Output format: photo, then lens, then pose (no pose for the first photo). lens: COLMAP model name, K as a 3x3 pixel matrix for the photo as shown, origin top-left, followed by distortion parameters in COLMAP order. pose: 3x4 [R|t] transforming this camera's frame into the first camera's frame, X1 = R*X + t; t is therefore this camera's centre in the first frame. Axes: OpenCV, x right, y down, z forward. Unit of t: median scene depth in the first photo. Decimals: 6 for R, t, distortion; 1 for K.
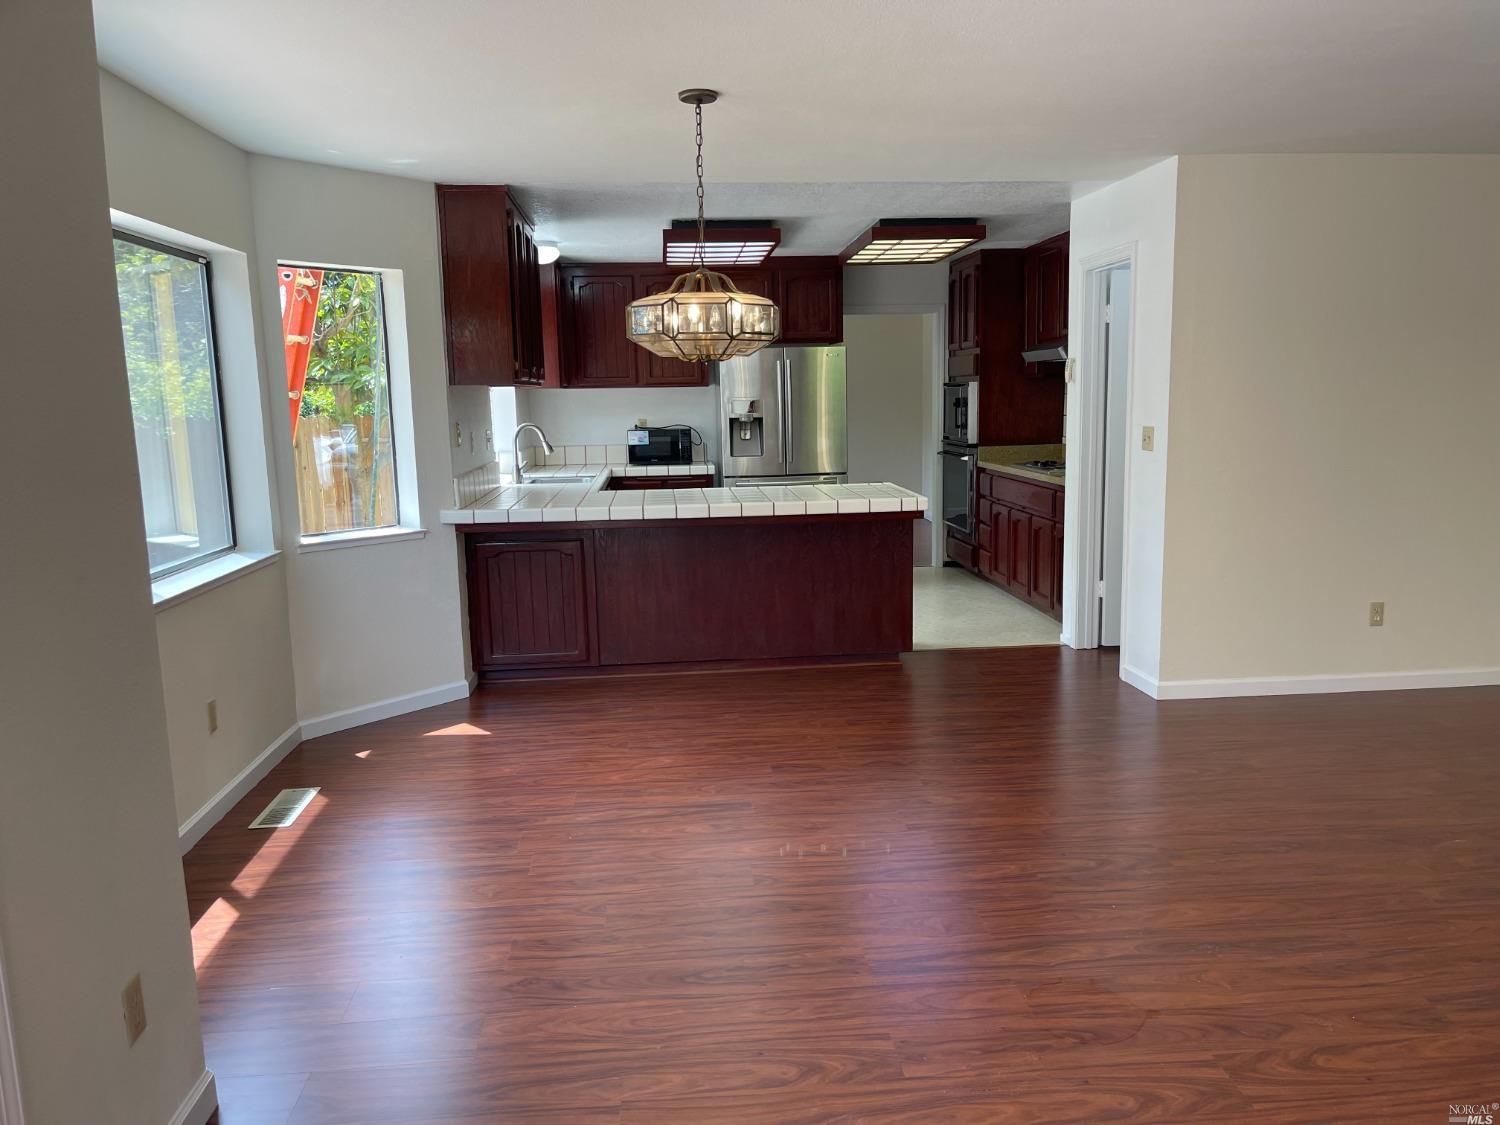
lens RADIAL K [[1135.7, 0, 747.9], [0, 1135.7, 564.3], [0, 0, 1]] dist [0.020796, -0.019322]
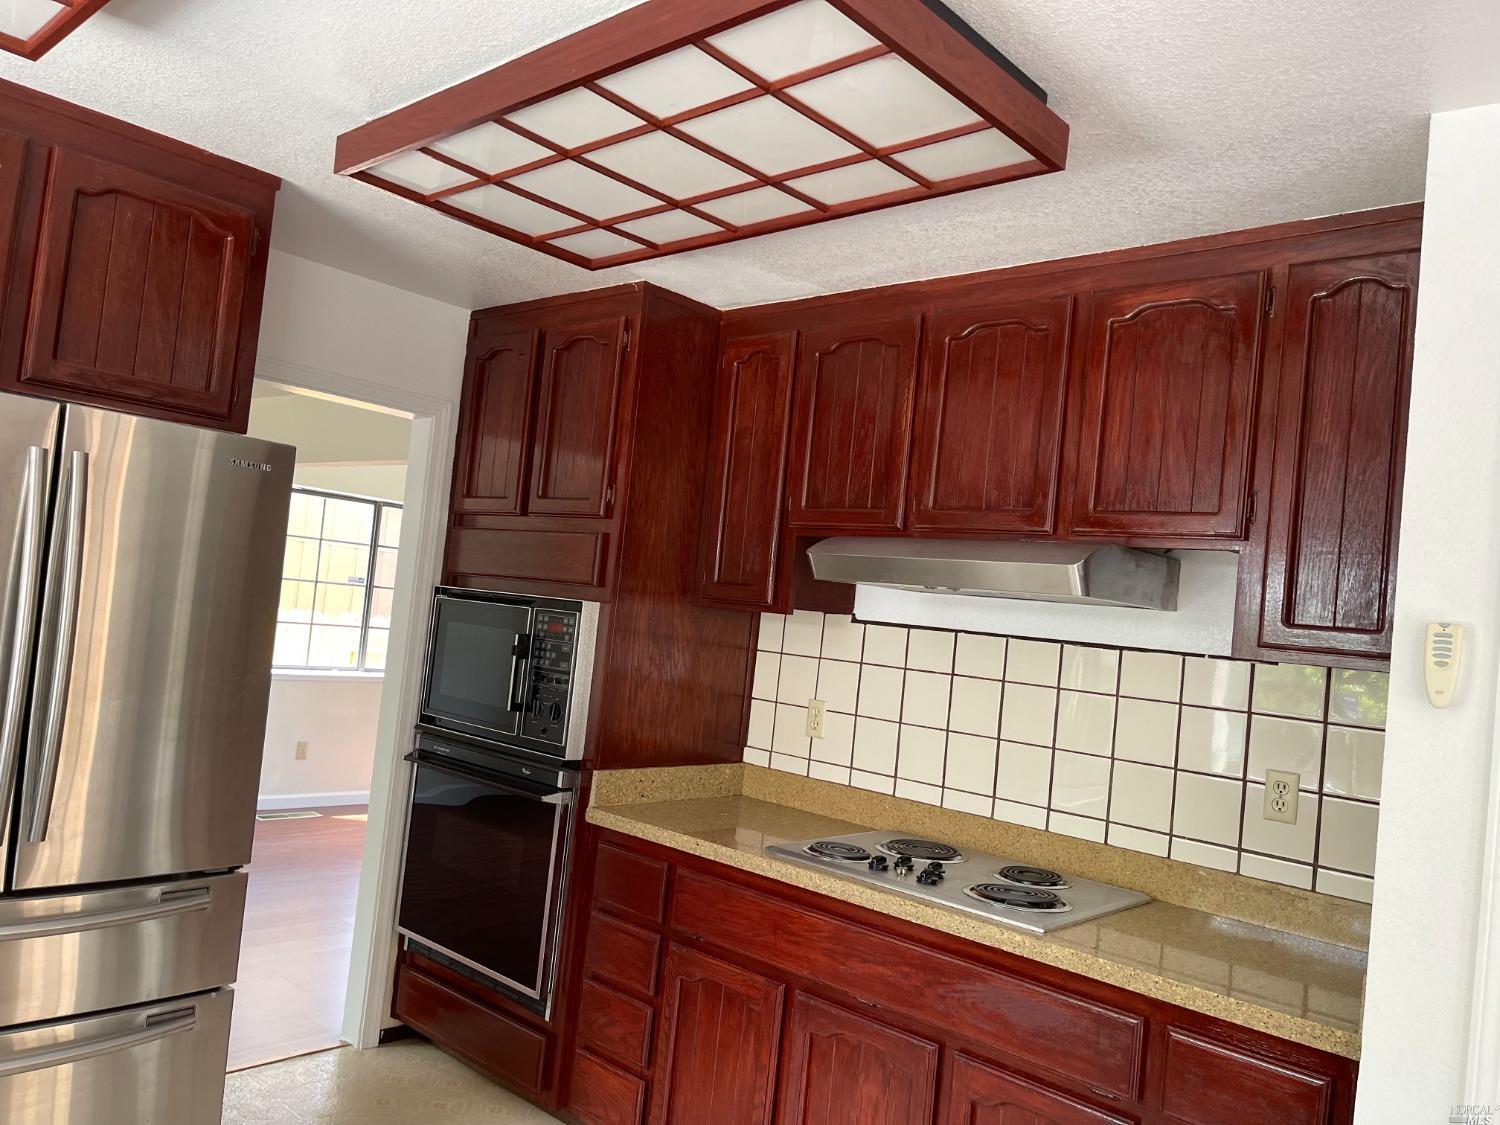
lens RADIAL K [[1135.7, 0, 750.0], [0, 1135.7, 553.1], [0, 0, 1]] dist [0.020796, -0.019322]
pose [[0.725514, 0.132289, 0.675373, -0.027613], [-0.011420, 0.983530, -0.180381, -0.106305], [-0.688112, 0.123157, 0.715076, 0.675308]]
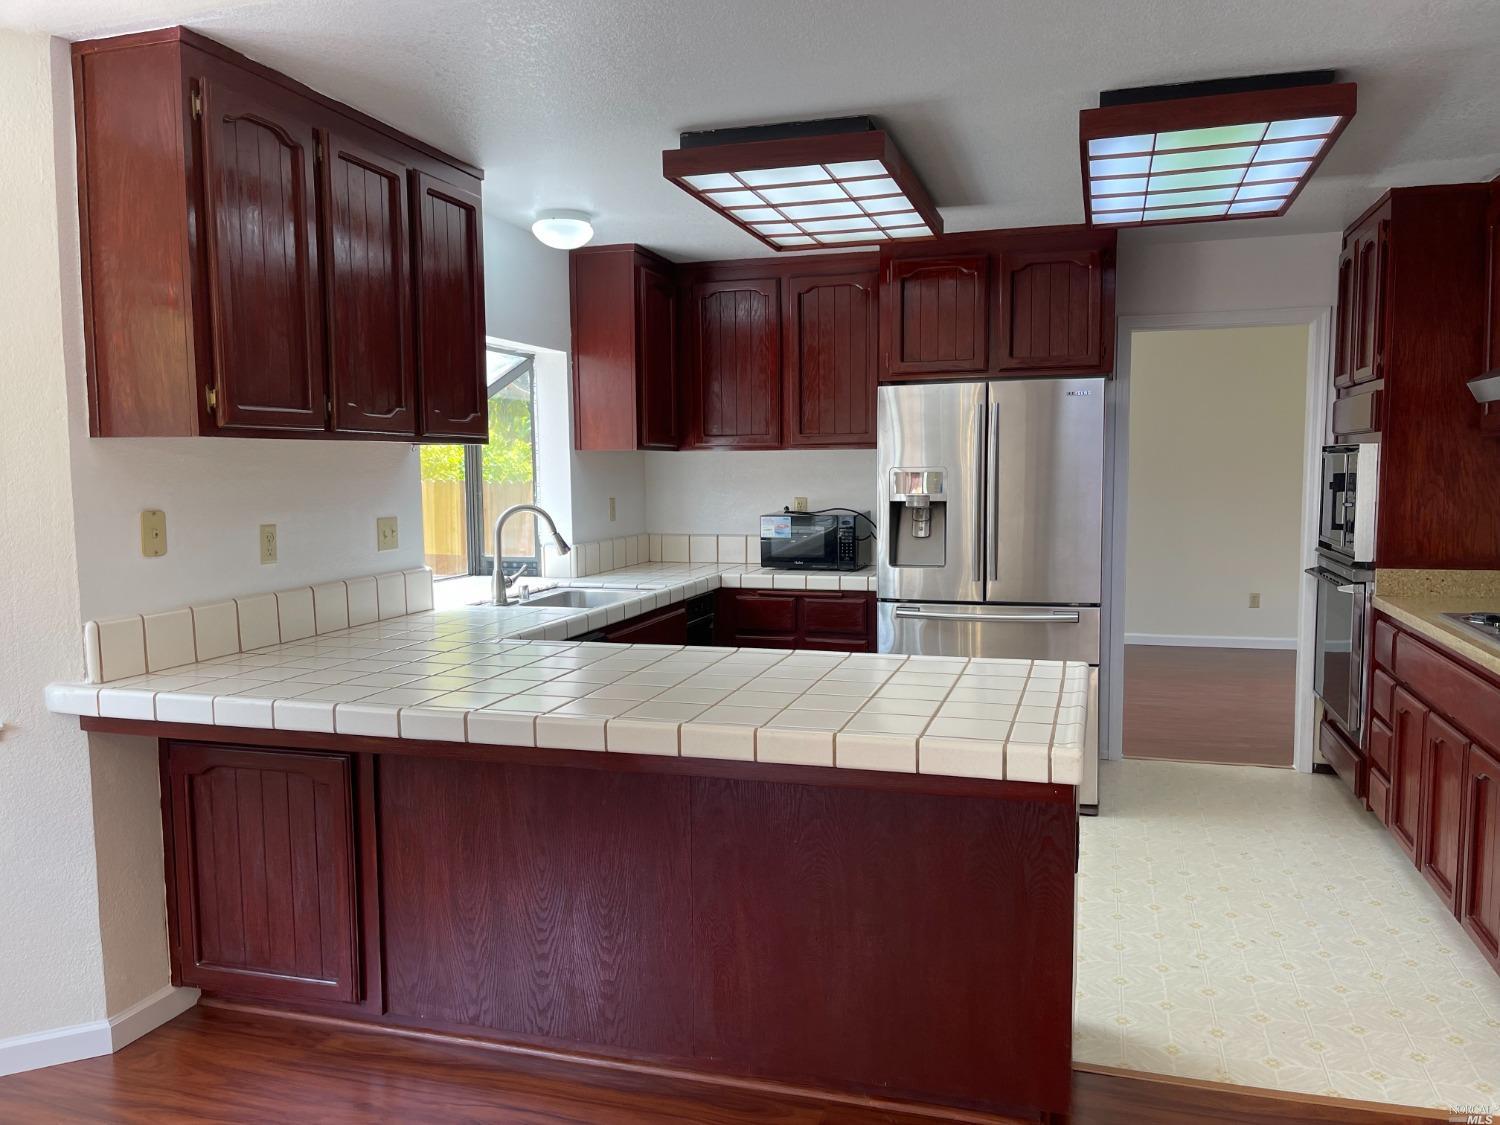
lens RADIAL K [[1135.7, 0, 751.1], [0, 1135.7, 563.6], [0, 0, 1]] dist [0.020796, -0.019322]
pose [[0.929804, 0.047178, -0.365020, 0.127671], [-0.067201, 0.996841, -0.042341, -0.064526], [0.361869, 0.063898, 0.930036, 0.414008]]
